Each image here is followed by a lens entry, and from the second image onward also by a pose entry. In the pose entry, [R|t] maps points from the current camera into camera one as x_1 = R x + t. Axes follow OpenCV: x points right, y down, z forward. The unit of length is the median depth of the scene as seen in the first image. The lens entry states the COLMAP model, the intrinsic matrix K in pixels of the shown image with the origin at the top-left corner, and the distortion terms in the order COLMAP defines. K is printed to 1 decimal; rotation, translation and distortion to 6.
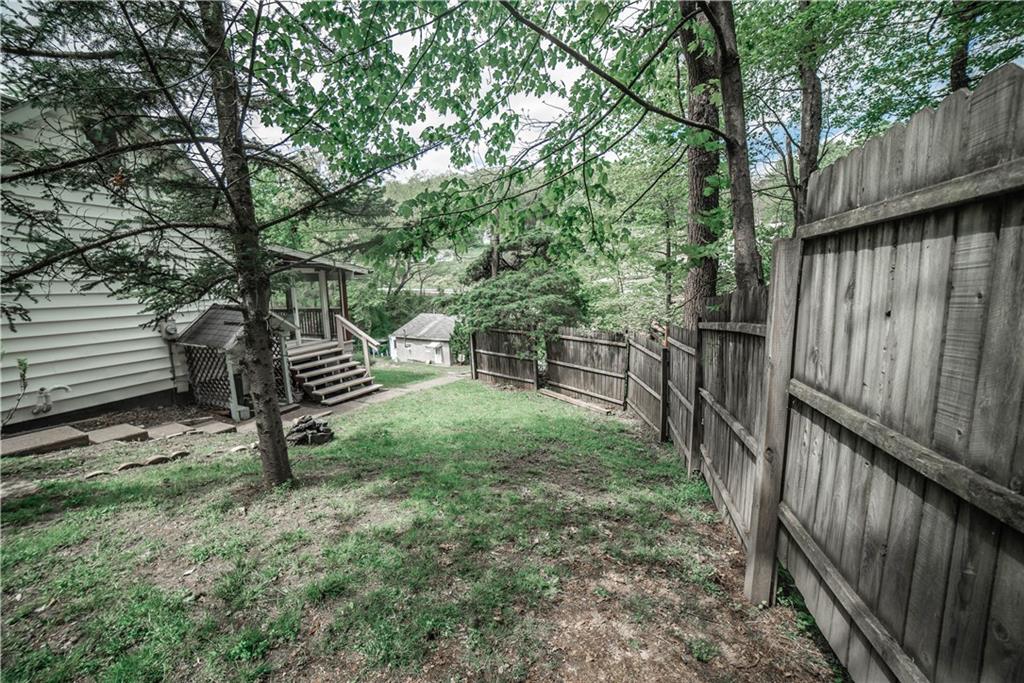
lens RADIAL K [[424.1, 0, 512.0], [0, 424.1, 341.5], [0, 0, 1]] dist [-0.098639, 0.033408]
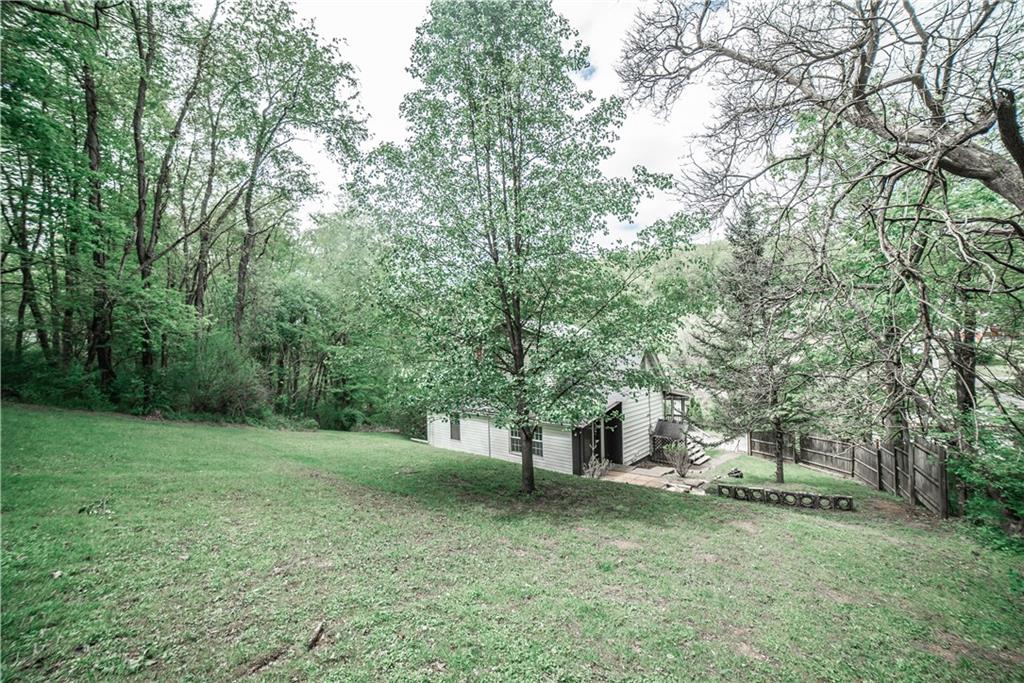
lens RADIAL K [[424.1, 0, 512.0], [0, 424.1, 341.5], [0, 0, 1]] dist [-0.098639, 0.033408]
pose [[0.942854, 0.003627, -0.333186, -0.815609], [-0.054804, 0.988011, -0.144331, -0.144974], [0.328668, 0.154343, 0.931749, -1.819533]]
